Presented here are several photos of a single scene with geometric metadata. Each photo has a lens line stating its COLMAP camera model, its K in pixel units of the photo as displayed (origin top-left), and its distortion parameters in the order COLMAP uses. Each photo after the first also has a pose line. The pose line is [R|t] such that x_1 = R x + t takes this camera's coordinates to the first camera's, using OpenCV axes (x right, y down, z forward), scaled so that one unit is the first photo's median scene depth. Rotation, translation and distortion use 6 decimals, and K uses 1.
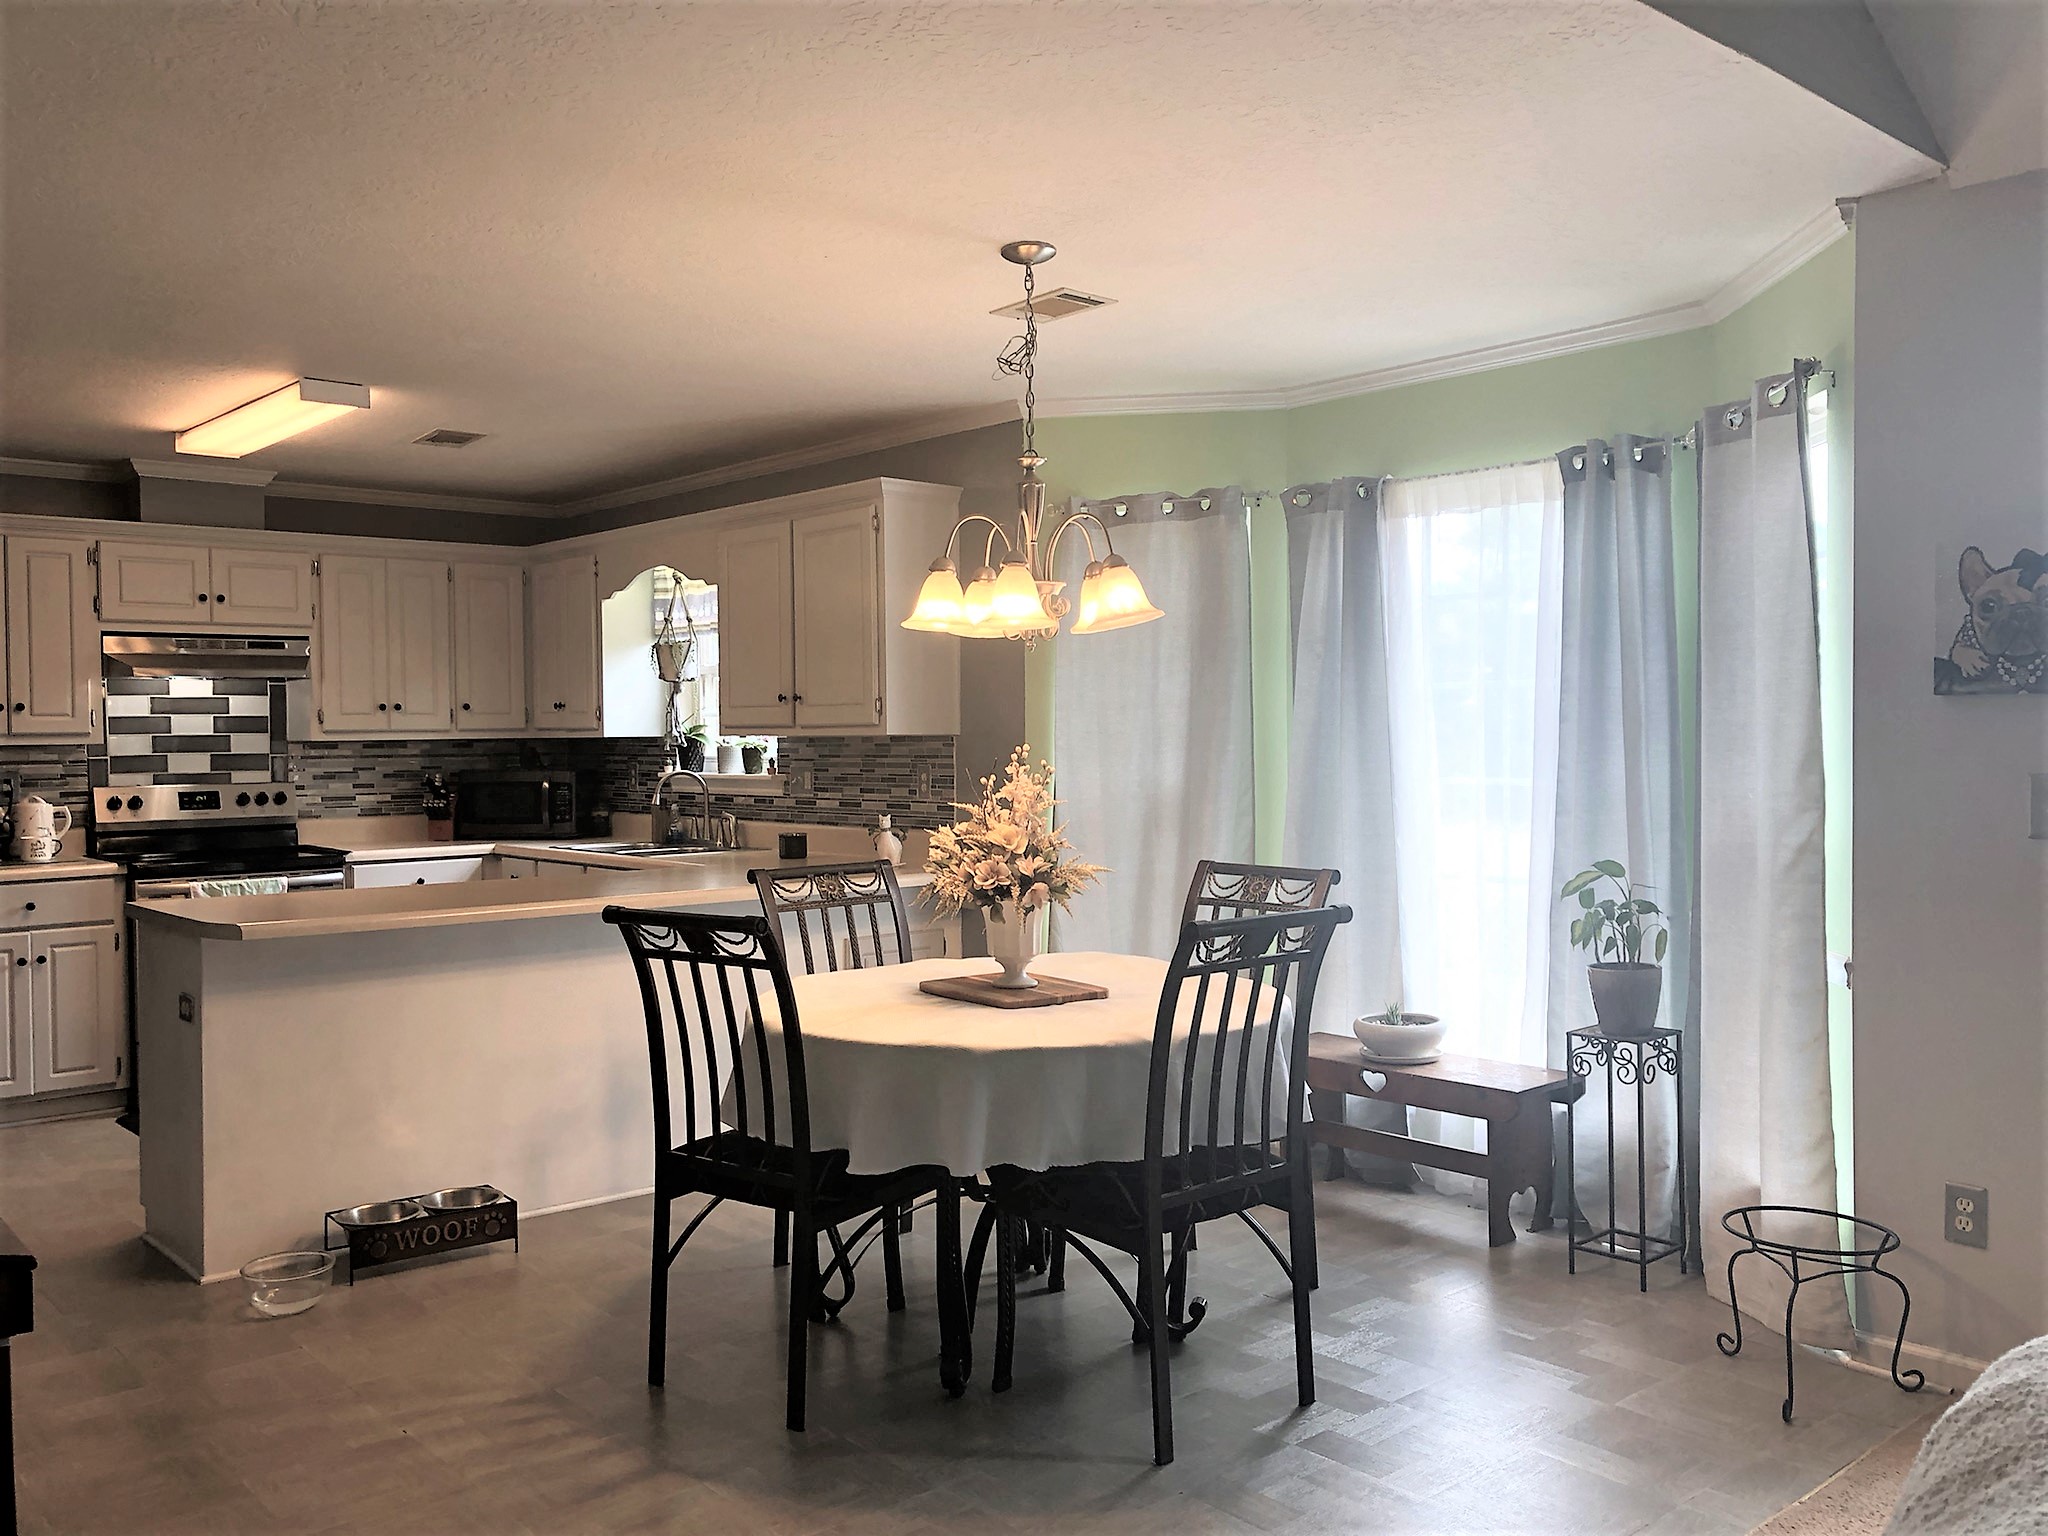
lens RADIAL K [[1698.3, 0, 1024.0], [0, 1698.3, 768.0], [0, 0, 1]] dist [0.000182, -0.003041]
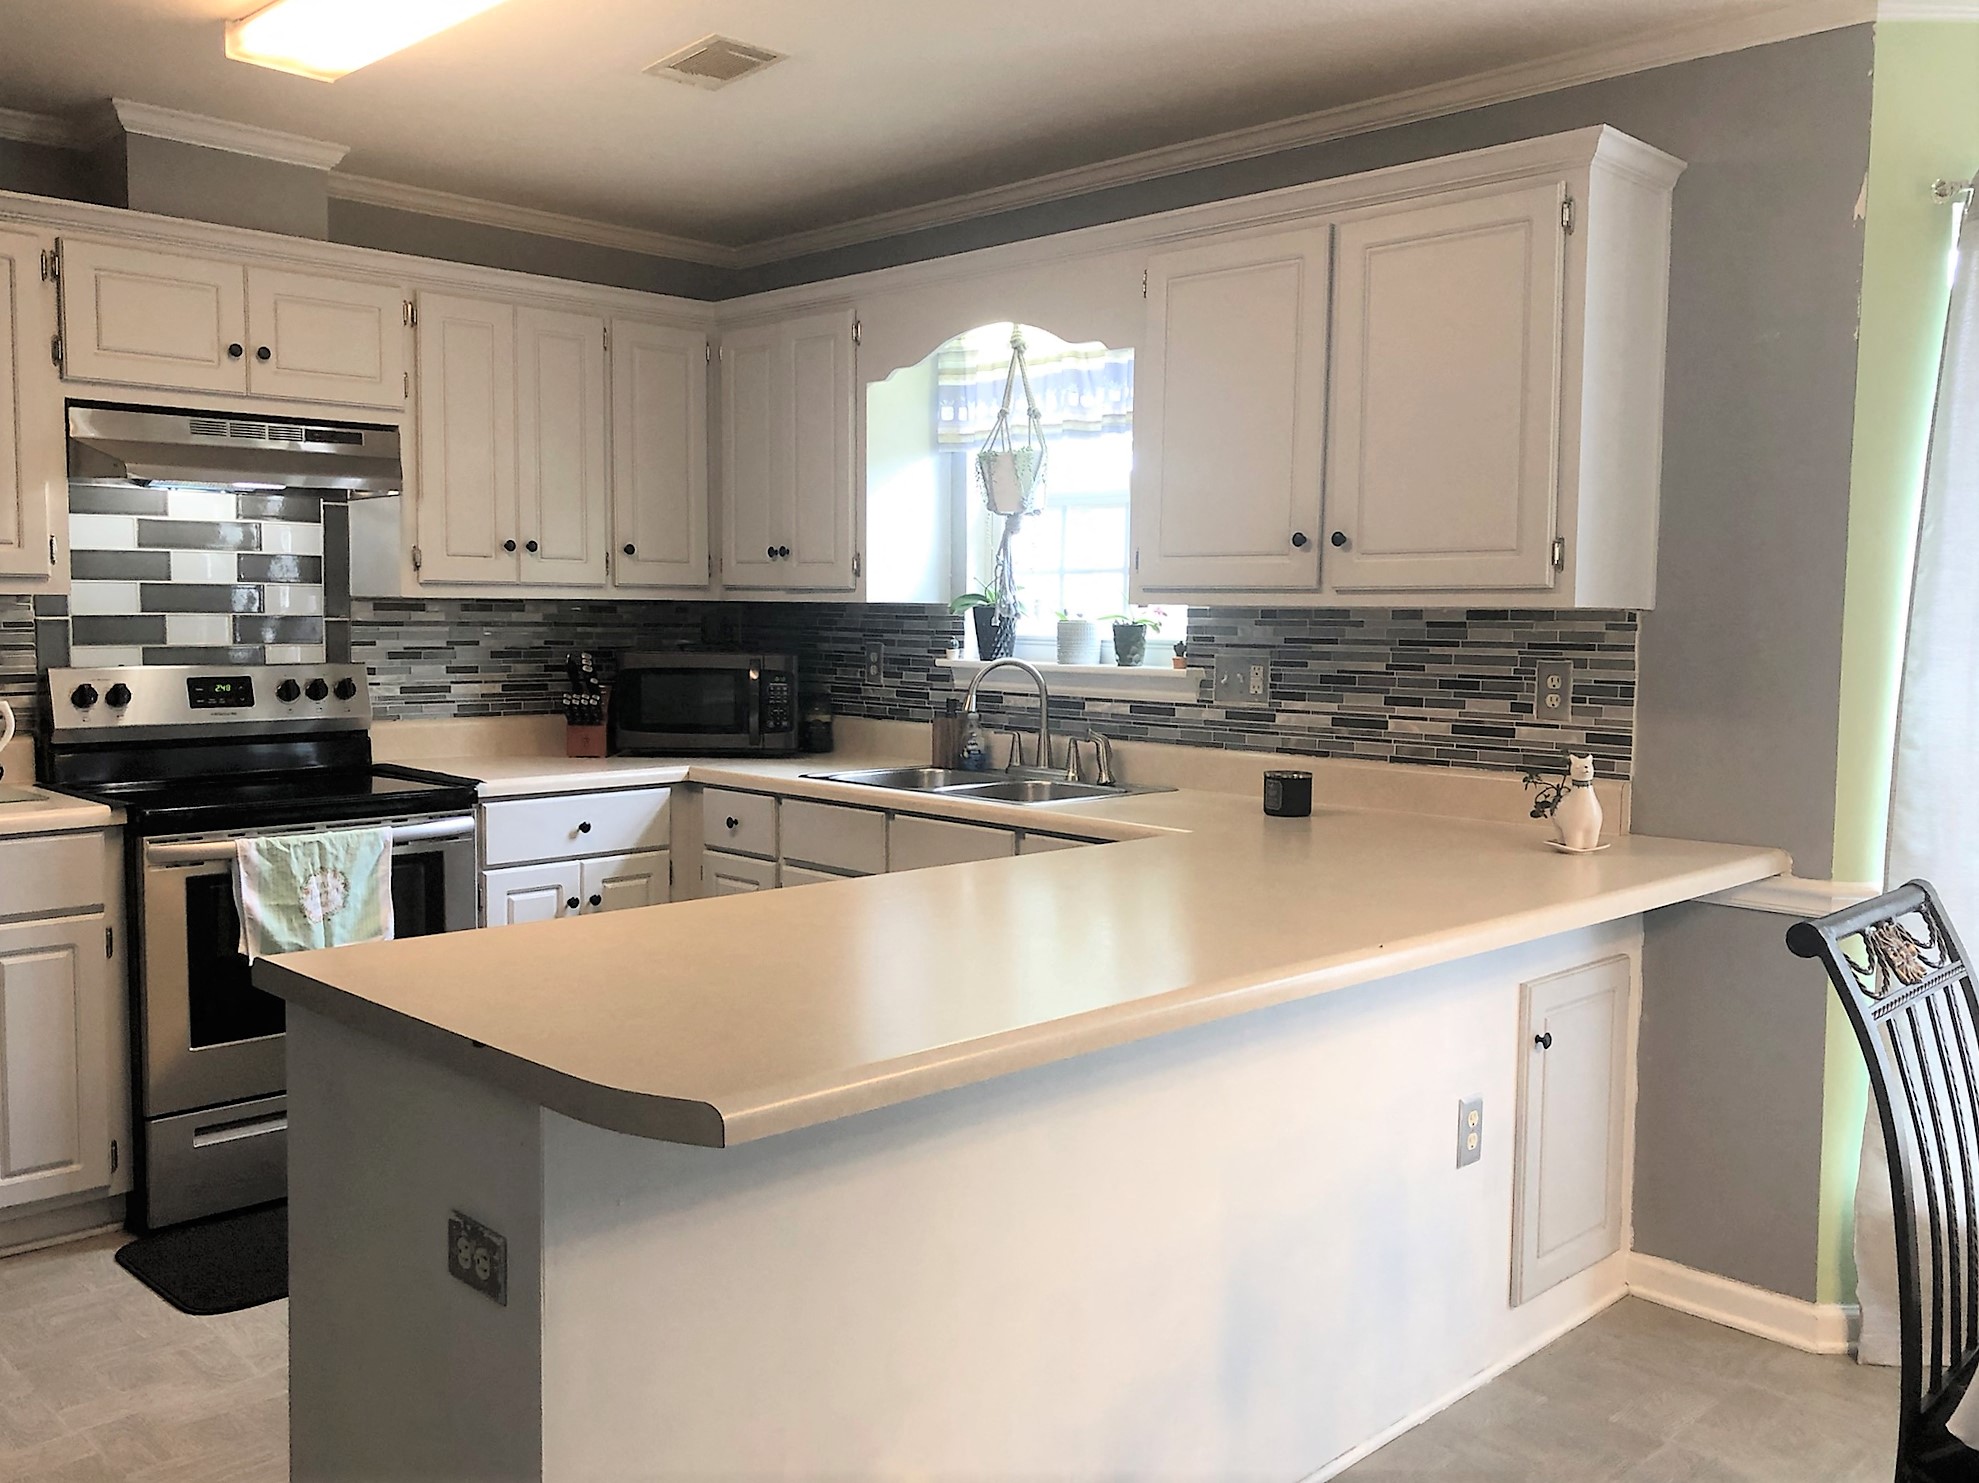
lens RADIAL K [[1725.7, 0, 989.5], [0, 1725.7, 741.5], [0, 0, 1]] dist [0.074681, -0.137621]
pose [[0.998367, 0.016205, 0.054779, -0.245088], [-0.019346, 0.998169, 0.057302, -0.004138], [-0.053750, -0.058268, 0.996853, 0.363649]]
